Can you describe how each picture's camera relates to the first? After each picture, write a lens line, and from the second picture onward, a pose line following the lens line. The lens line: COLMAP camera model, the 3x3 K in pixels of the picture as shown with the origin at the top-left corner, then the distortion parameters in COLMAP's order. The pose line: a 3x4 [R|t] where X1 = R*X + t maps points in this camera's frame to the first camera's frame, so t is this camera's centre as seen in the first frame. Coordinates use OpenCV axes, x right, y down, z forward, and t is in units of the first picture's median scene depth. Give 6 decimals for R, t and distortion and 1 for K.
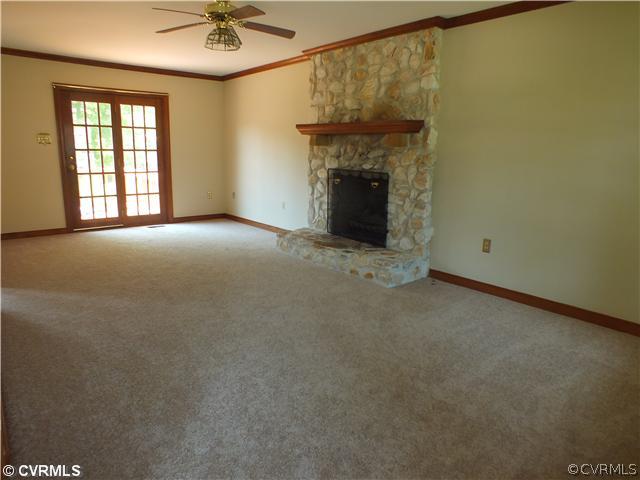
lens RADIAL K [[415.5, 0, 320.0], [0, 415.5, 240.0], [0, 0, 1]] dist [-0.001402, 0.000357]
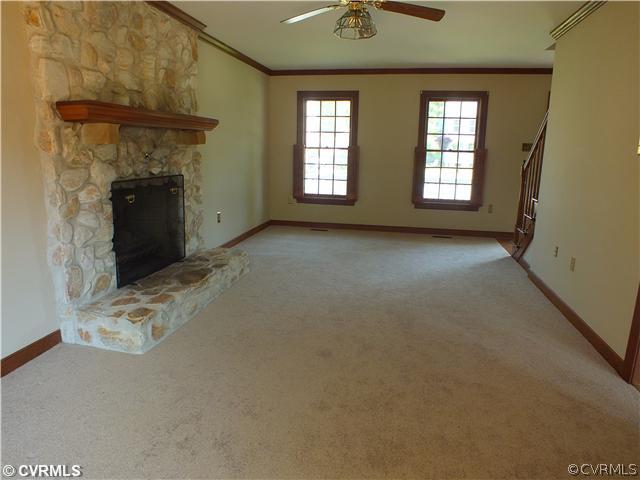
lens RADIAL K [[415.5, 0, 320.0], [0, 415.5, 240.0], [0, 0, 1]] dist [-0.001402, 0.000357]
pose [[-0.609480, -0.209033, 0.764748, -0.675606], [0.134819, 0.923238, 0.359800, -0.290047], [-0.781254, 0.322394, -0.534513, 1.199930]]
